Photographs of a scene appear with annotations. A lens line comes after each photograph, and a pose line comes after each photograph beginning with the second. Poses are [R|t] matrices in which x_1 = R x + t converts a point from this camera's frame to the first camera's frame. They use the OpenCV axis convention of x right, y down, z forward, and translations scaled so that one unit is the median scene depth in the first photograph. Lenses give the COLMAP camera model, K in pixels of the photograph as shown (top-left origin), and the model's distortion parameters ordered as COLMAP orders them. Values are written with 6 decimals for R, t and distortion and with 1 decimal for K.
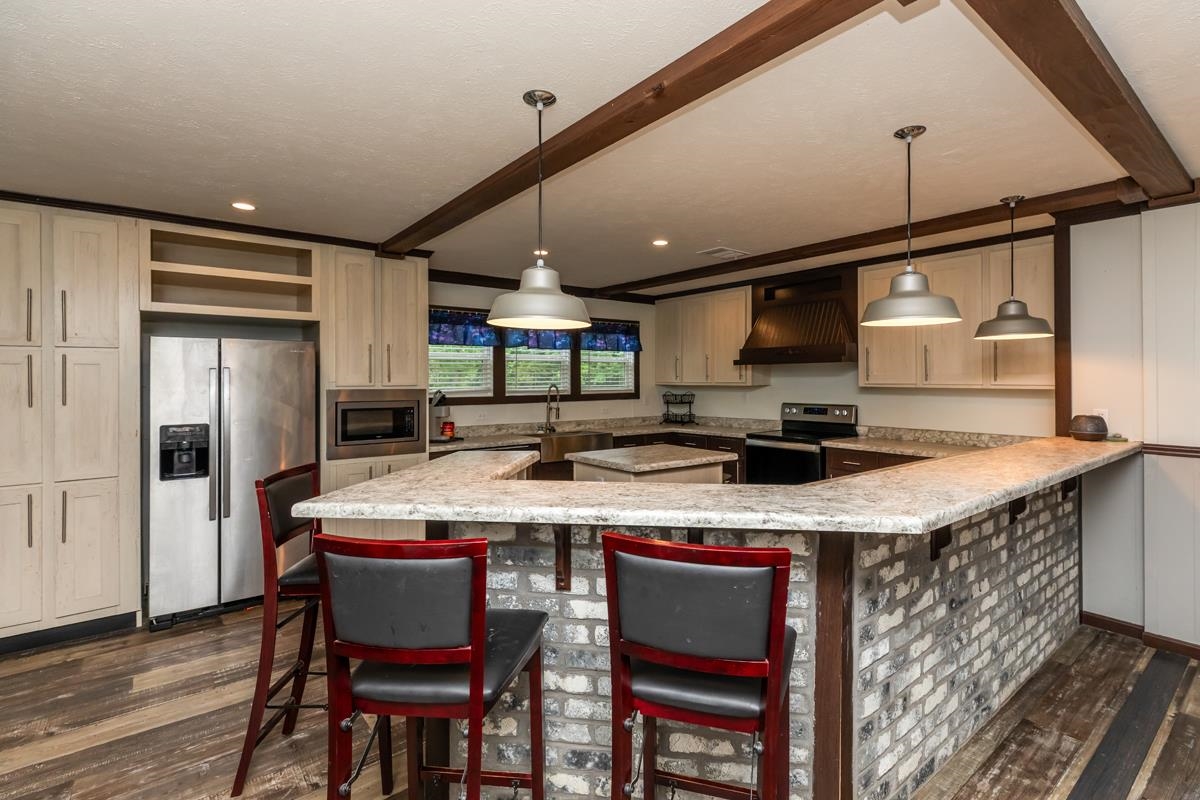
lens RADIAL K [[557.5, 0, 615.7], [0, 557.5, 371.8], [0, 0, 1]] dist [0.000006, -0.000065]
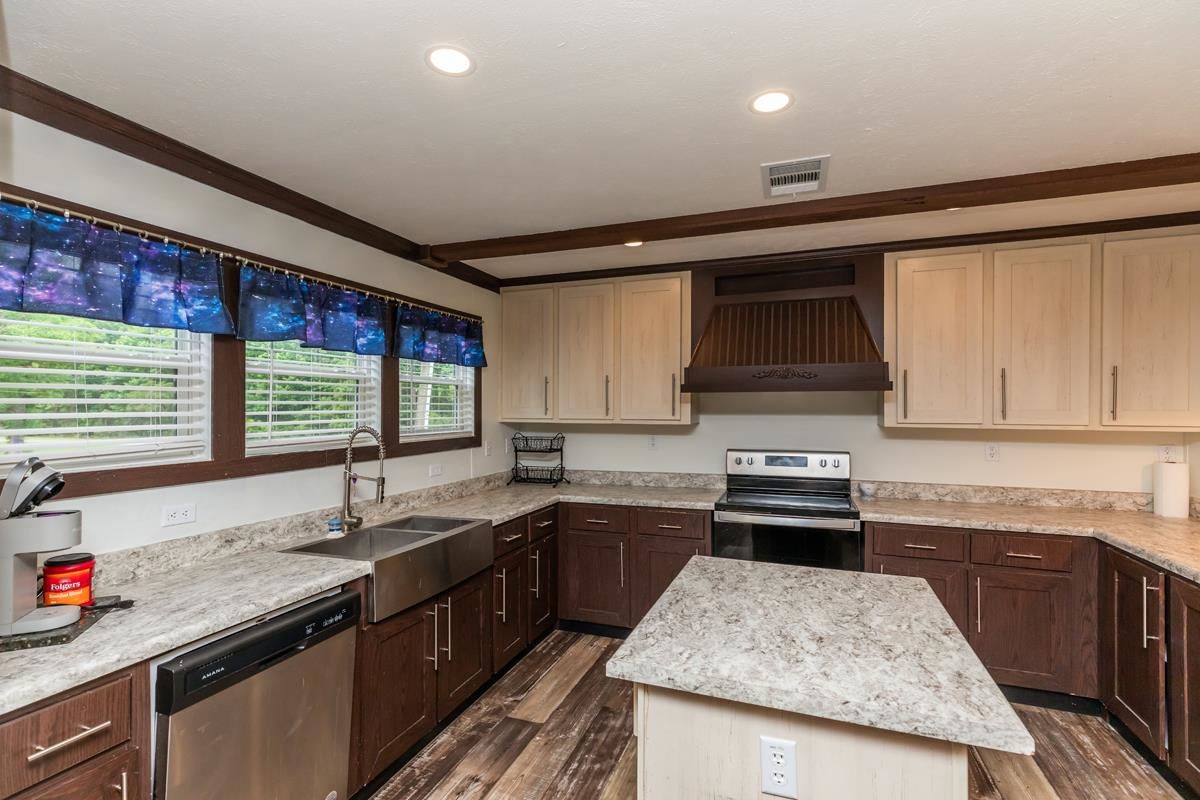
lens RADIAL K [[546.4, 0, 600.0], [0, 546.4, 400.0], [0, 0, 1]] dist [0.000841, -0.000531]
pose [[0.858013, 0.011157, 0.513507, -0.174727], [-0.009378, 0.999938, -0.006057, 0.000935], [-0.513543, 0.000381, 0.858064, 0.501881]]
